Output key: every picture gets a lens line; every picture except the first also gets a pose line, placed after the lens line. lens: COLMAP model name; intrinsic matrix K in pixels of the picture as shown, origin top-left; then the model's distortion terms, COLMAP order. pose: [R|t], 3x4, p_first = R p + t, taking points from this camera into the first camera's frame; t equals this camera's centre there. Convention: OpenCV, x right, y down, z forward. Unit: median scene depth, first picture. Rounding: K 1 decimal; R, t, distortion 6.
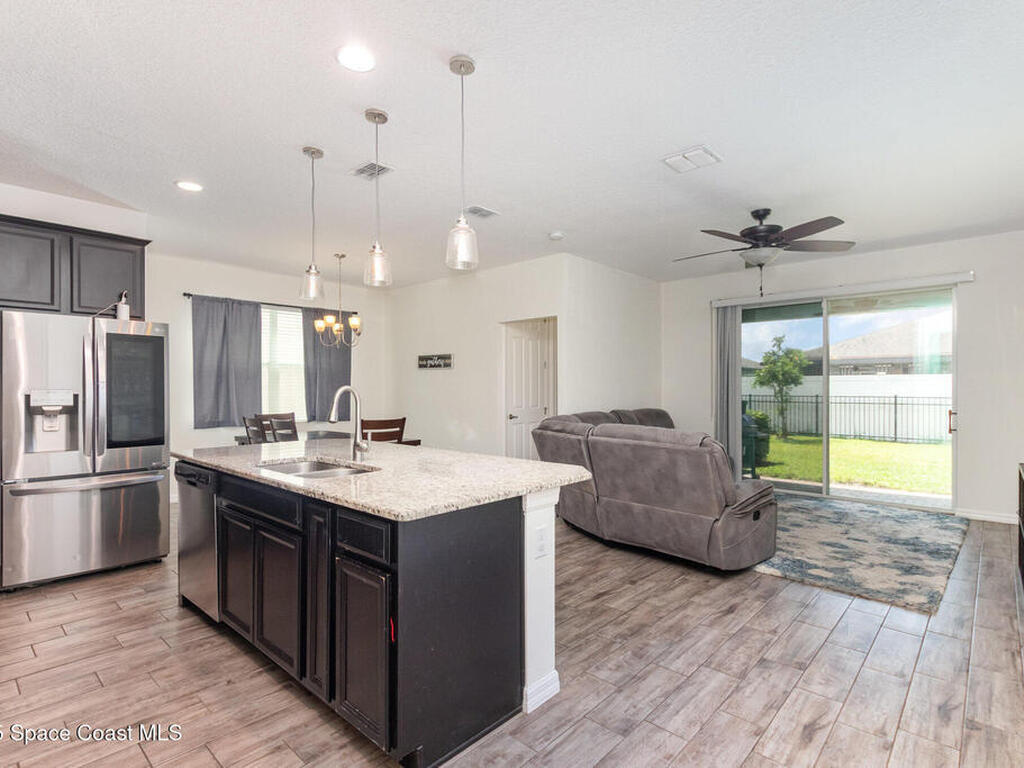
lens RADIAL K [[531.1, 0, 492.7], [0, 531.1, 380.1], [0, 0, 1]] dist [-0.004868, 0.000963]
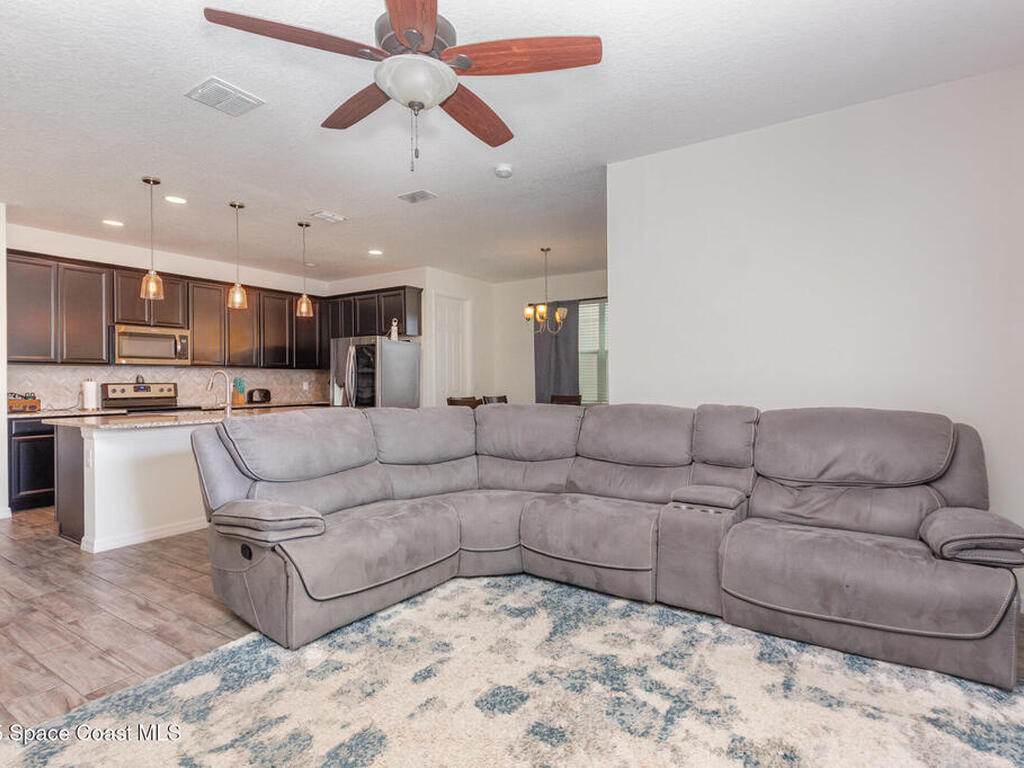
lens RADIAL K [[531.1, 0, 521.6], [0, 531.1, 381.1], [0, 0, 1]] dist [-0.004868, 0.000963]
pose [[0.203650, -0.005317, -0.979029, 1.336272], [0.008758, 0.999955, -0.003609, 0.056503], [0.979005, -0.007839, 0.203688, 1.327253]]
